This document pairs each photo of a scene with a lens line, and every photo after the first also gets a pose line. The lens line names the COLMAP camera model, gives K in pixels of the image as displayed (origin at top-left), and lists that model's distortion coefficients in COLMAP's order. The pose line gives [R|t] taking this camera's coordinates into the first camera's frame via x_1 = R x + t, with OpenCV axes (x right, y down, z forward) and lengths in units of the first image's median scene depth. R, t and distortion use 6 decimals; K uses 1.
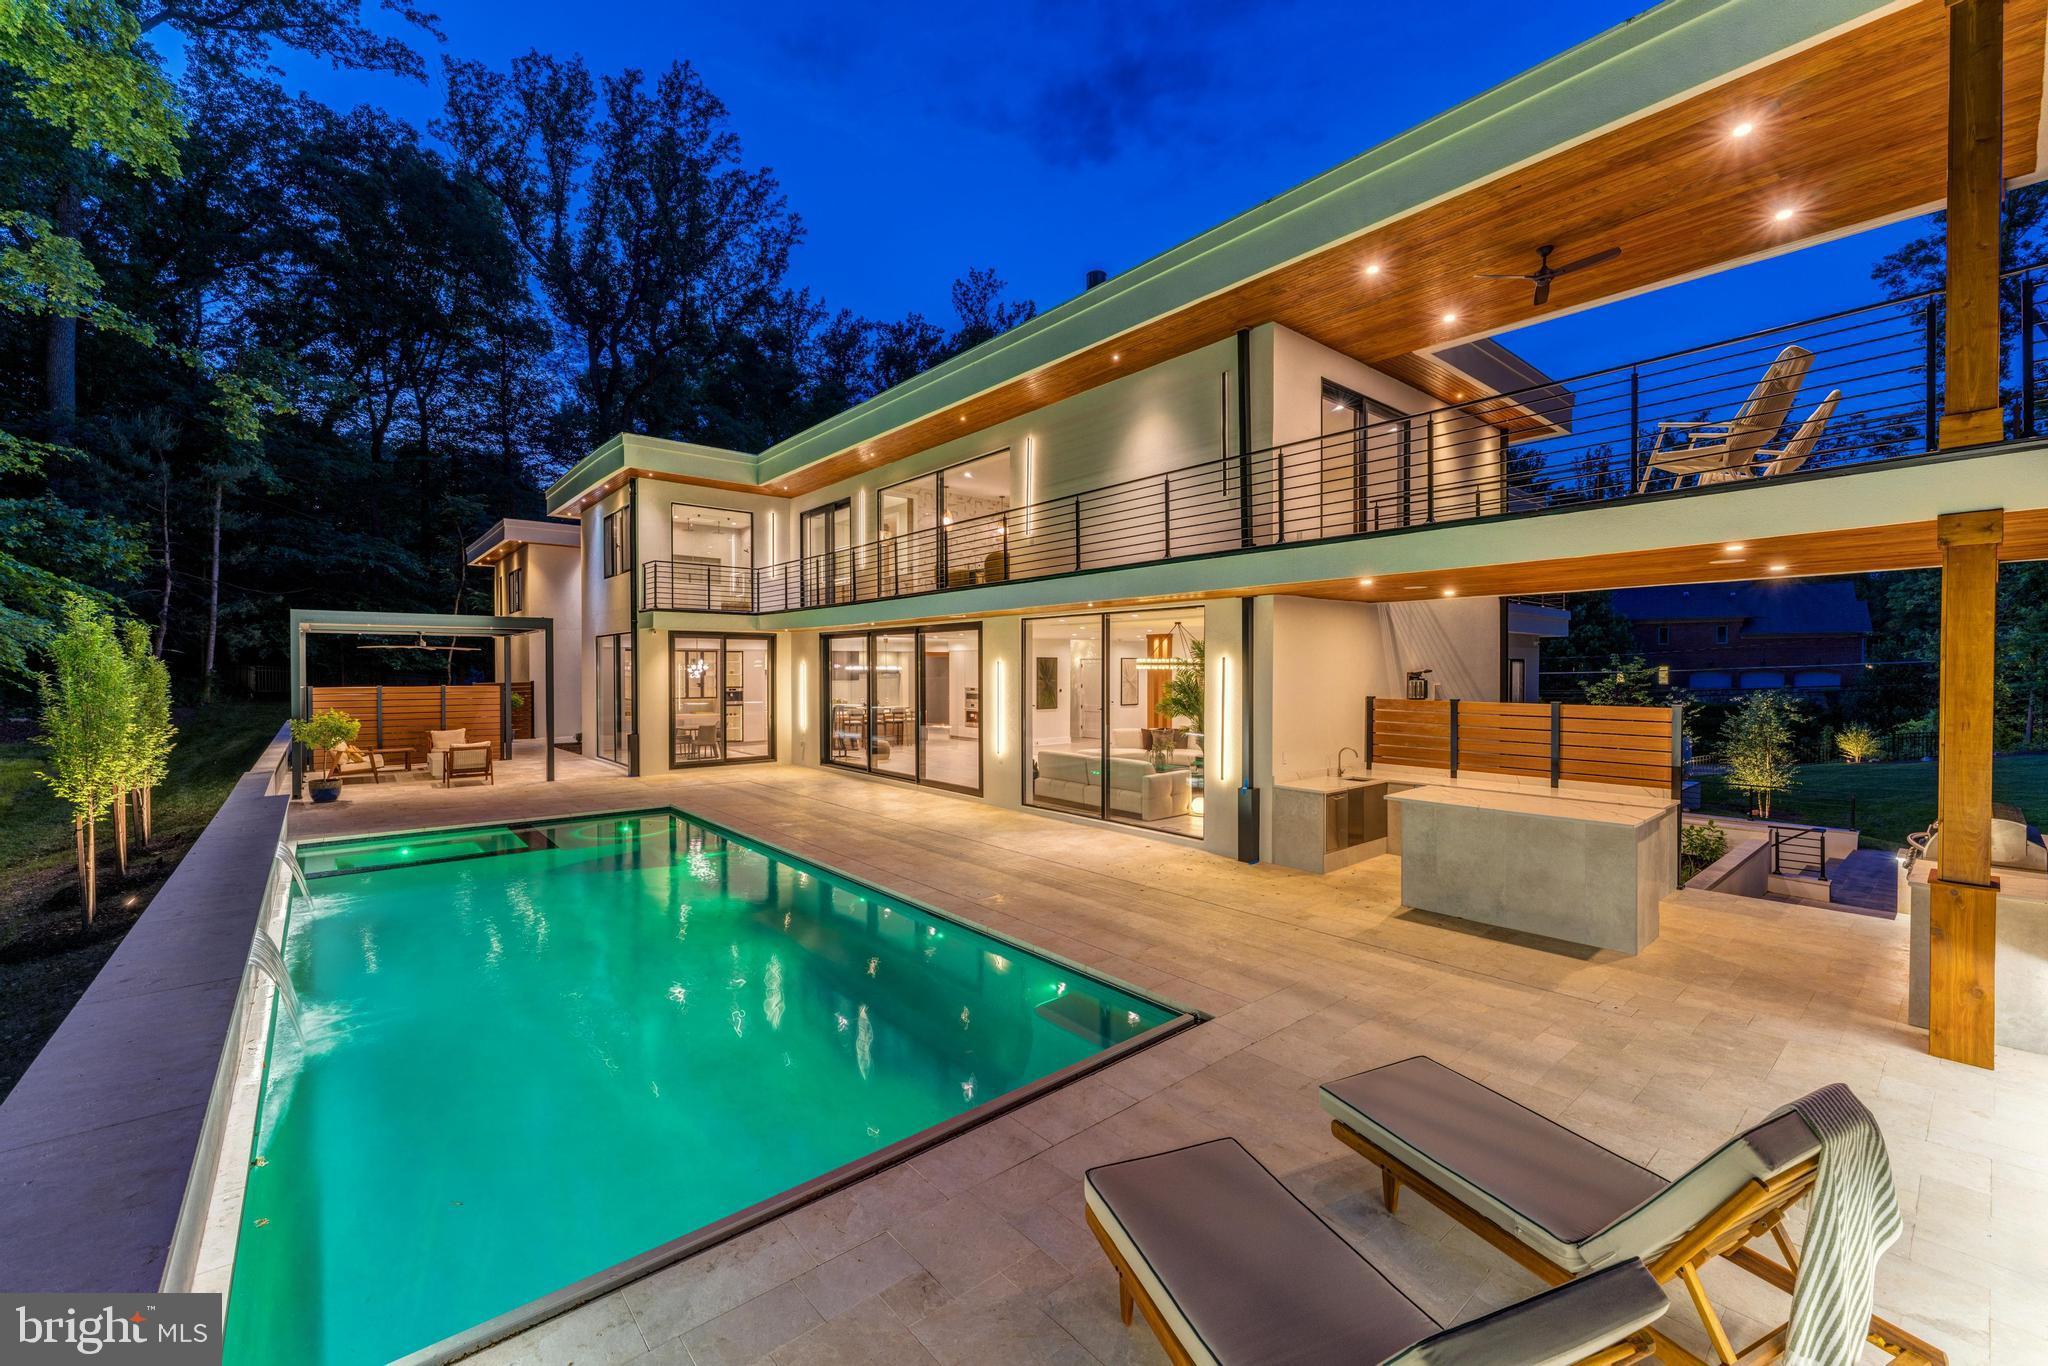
lens RADIAL K [[823.0, 0, 1032.9], [0, 823.0, 680.7], [0, 0, 1]] dist [-0.001502, -0.000126]
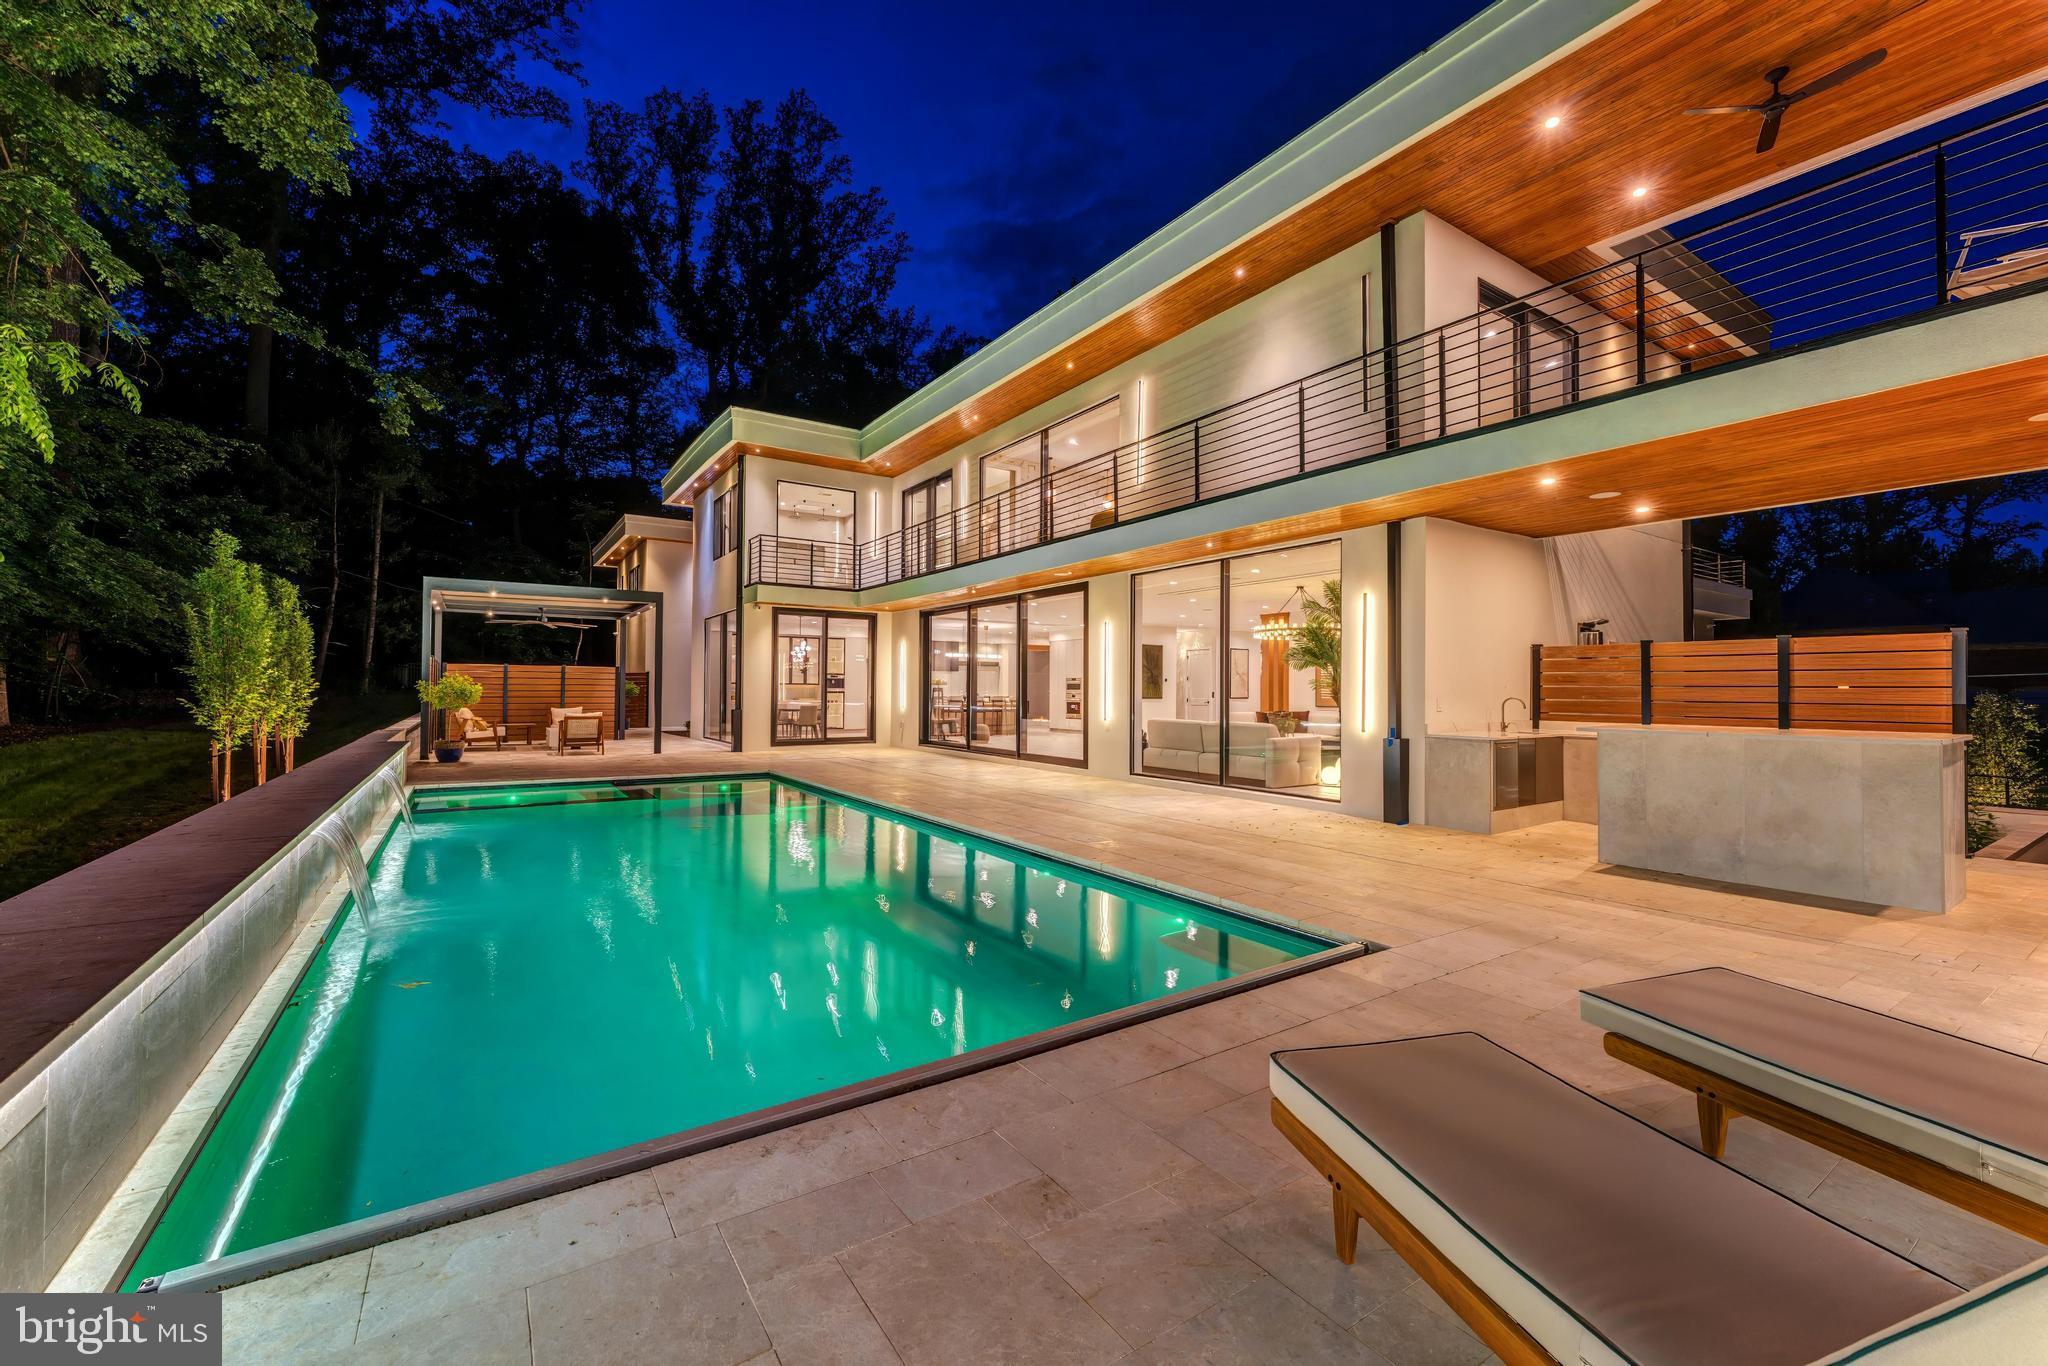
lens RADIAL K [[823.0, 0, 1032.9], [0, 823.0, 680.7], [0, 0, 1]] dist [-0.001502, -0.000126]
pose [[0.993109, 0.005563, -0.117059, -0.014348], [-0.008858, 0.999578, -0.027648, 0.071571], [0.116855, 0.028495, 0.992740, 0.062699]]
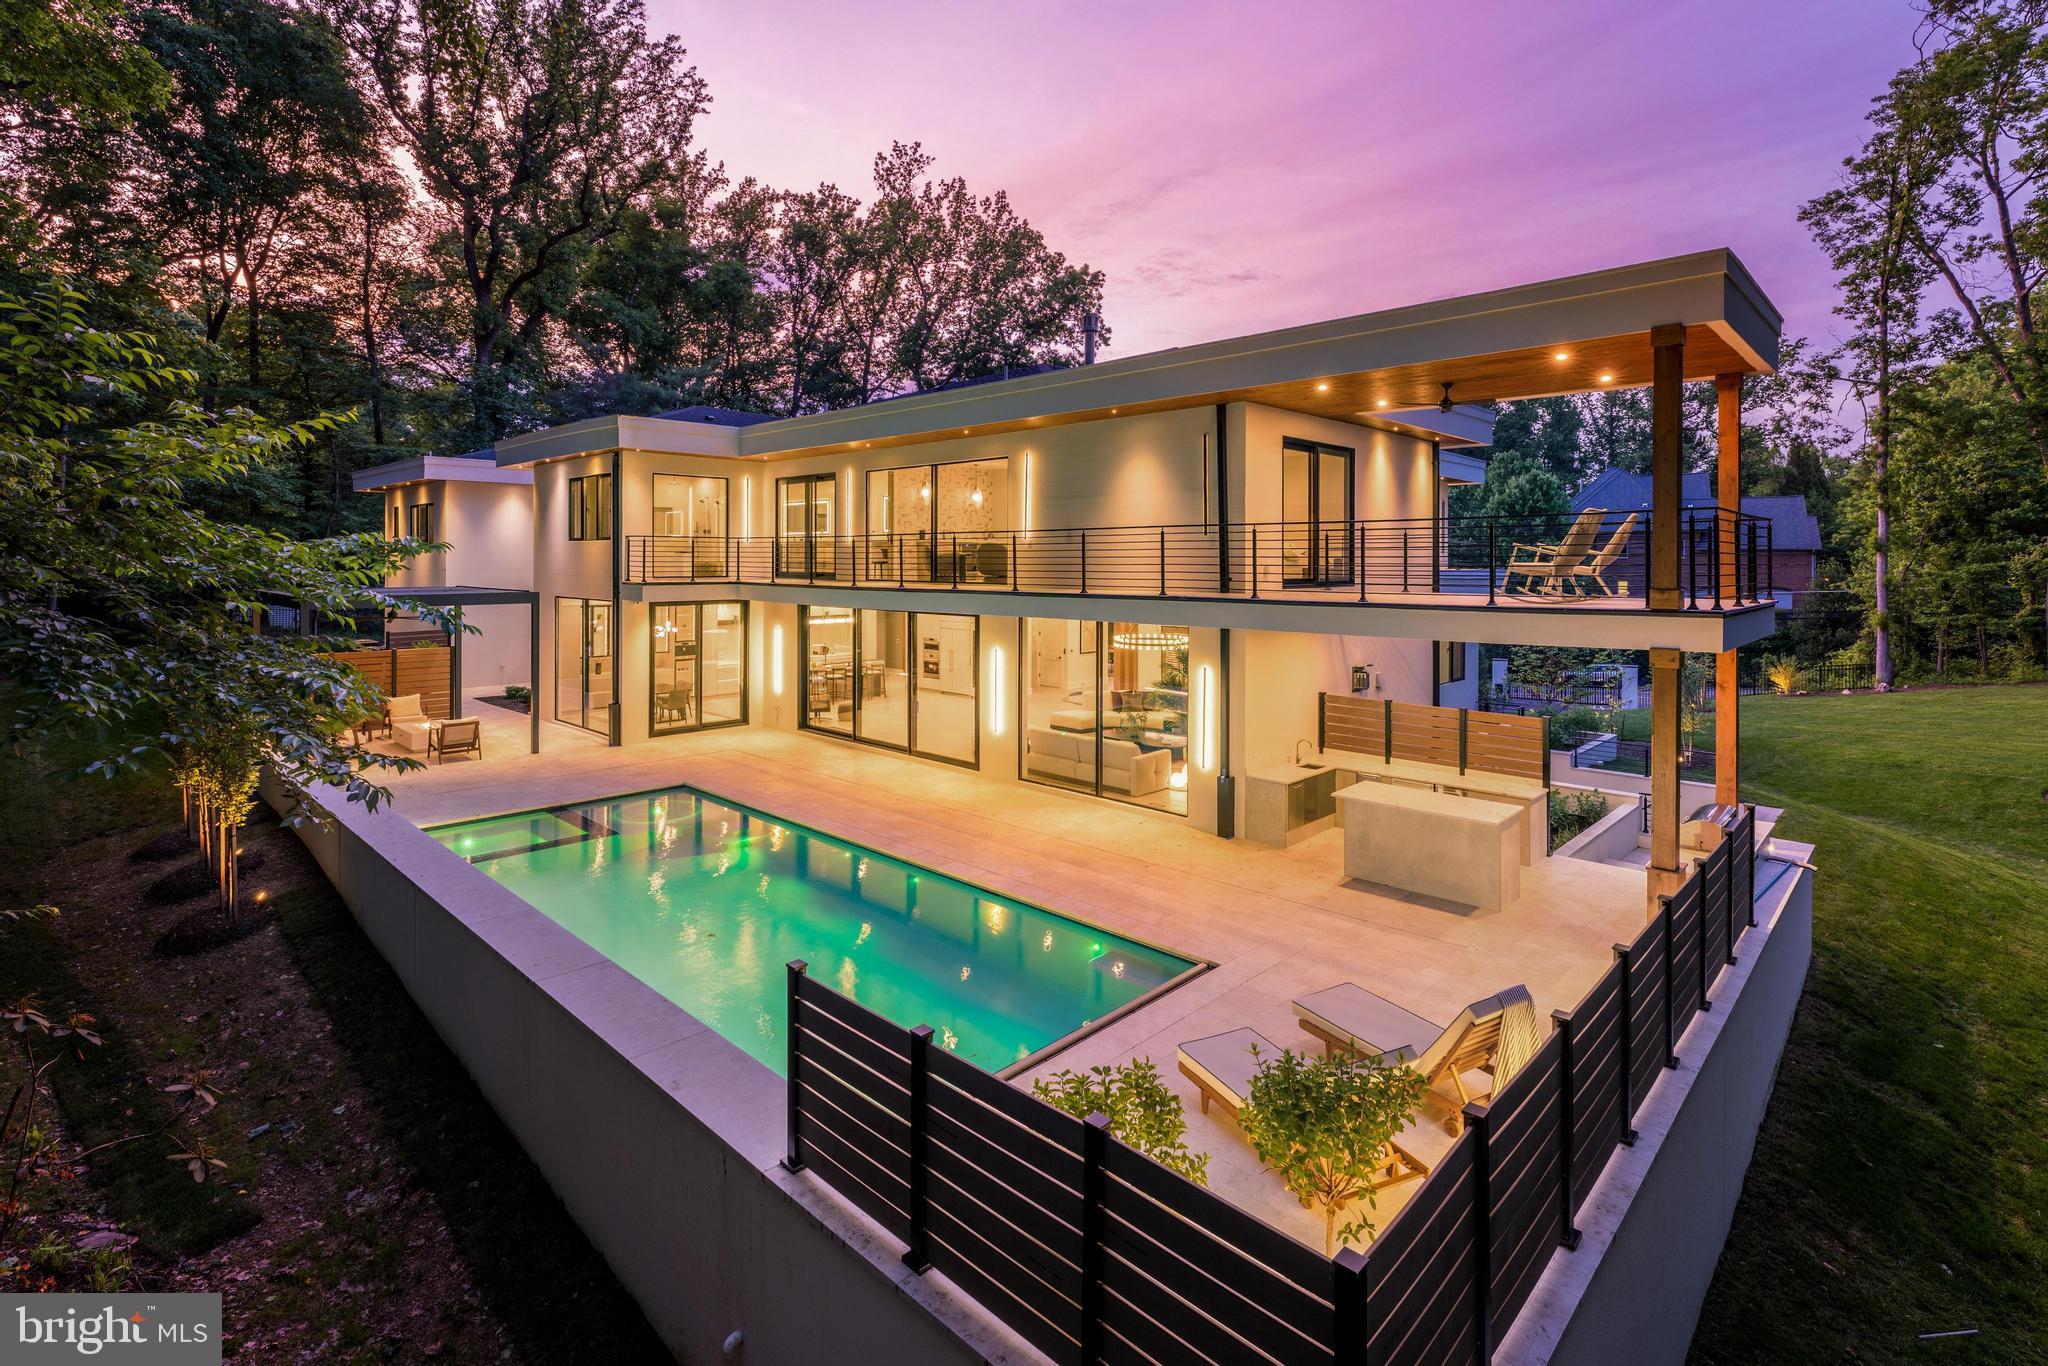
lens RADIAL K [[974.3, 0, 1025.0], [0, 974.3, 564.2], [0, 0, 1]] dist [0.000584, -0.000299]
pose [[0.995927, 0.002418, 0.090126, -0.124216], [-0.001610, 0.999958, -0.009037, -0.128117], [-0.090145, 0.008855, 0.995889, -0.312882]]
